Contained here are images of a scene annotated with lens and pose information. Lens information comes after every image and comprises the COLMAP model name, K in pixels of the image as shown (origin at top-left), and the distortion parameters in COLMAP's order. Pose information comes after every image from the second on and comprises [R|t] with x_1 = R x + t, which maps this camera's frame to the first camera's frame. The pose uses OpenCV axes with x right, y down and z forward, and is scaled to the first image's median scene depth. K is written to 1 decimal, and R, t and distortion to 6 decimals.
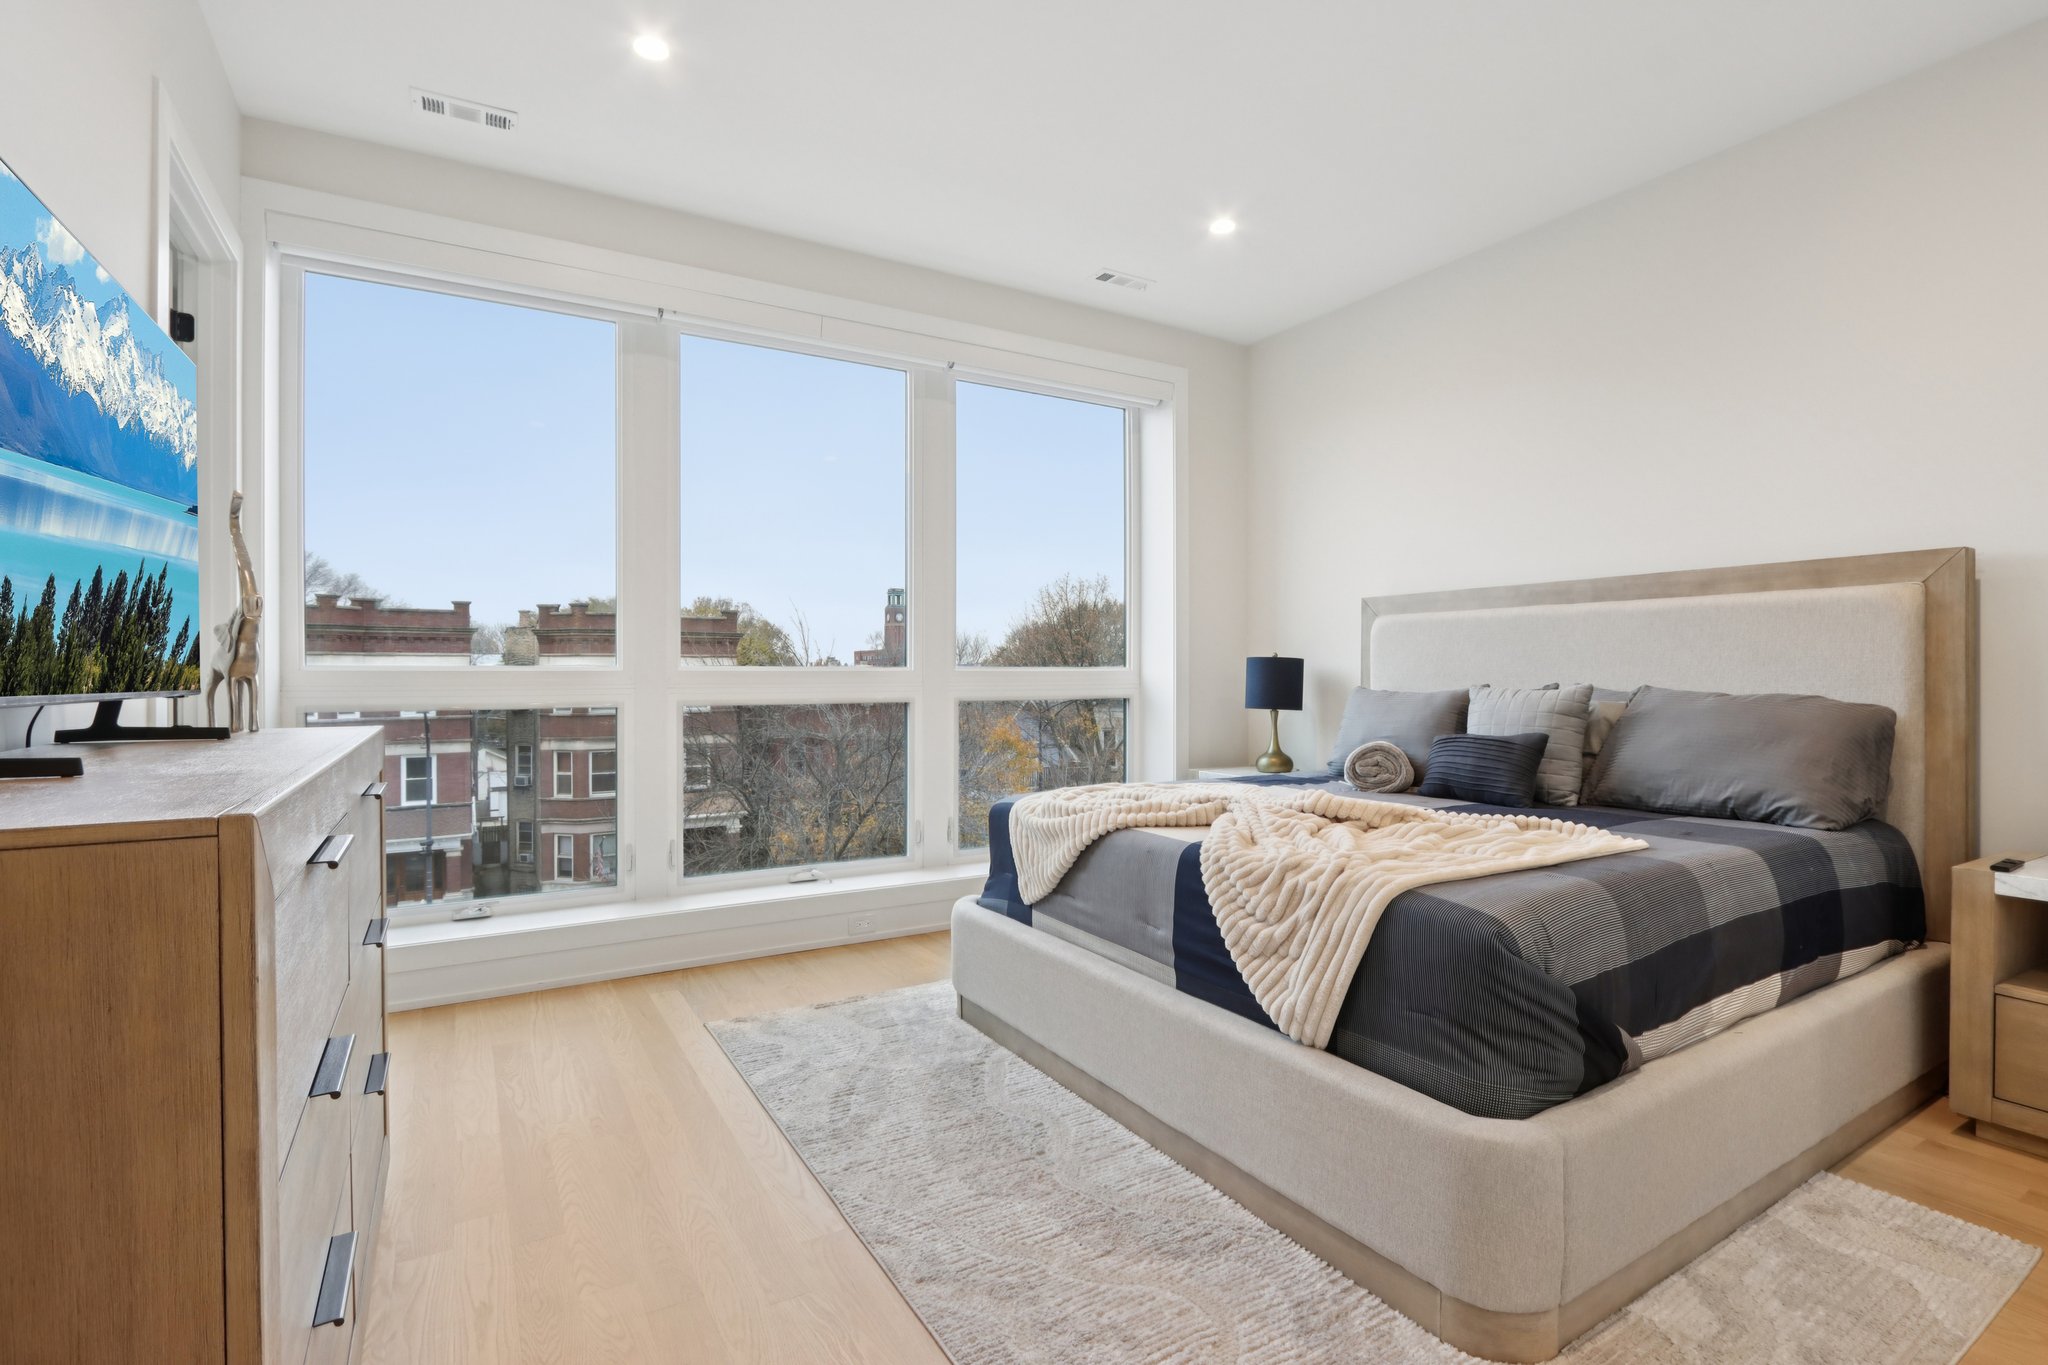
lens RADIAL K [[953.9, 0, 1020.9], [0, 953.9, 671.2], [0, 0, 1]] dist [-0.021069, 0.003391]
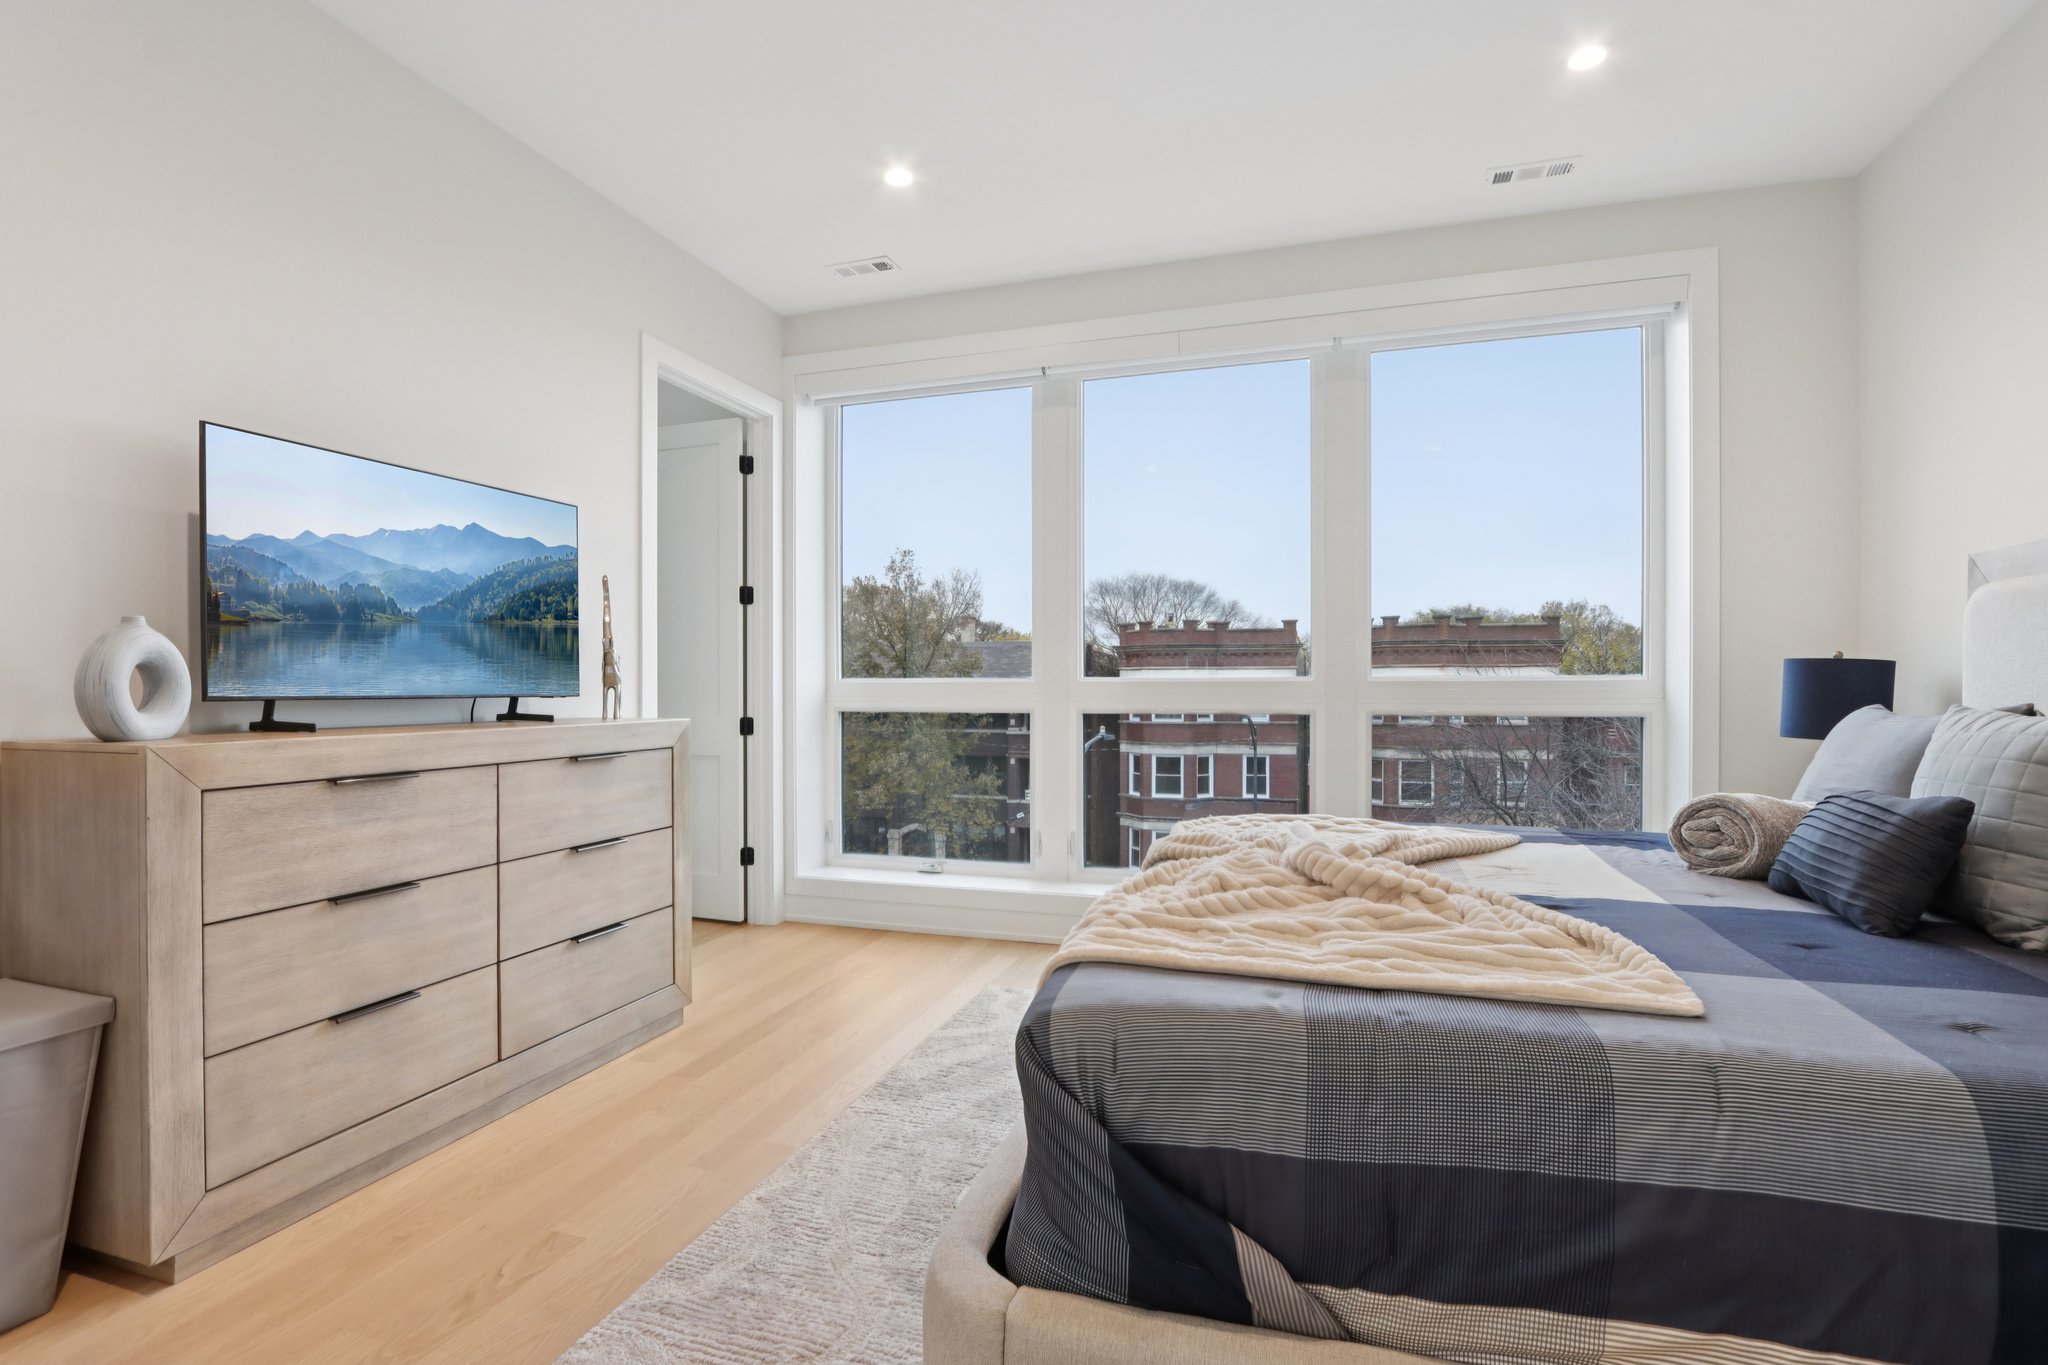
lens RADIAL K [[953.9, 0, 1030.1], [0, 953.9, 690.4], [0, 0, 1]] dist [-0.021069, 0.003391]
pose [[0.668147, 0.002750, -0.744024, 0.388445], [0.004081, 0.999965, 0.007361, 0.000141], [0.744018, -0.007954, 0.668112, 0.180933]]
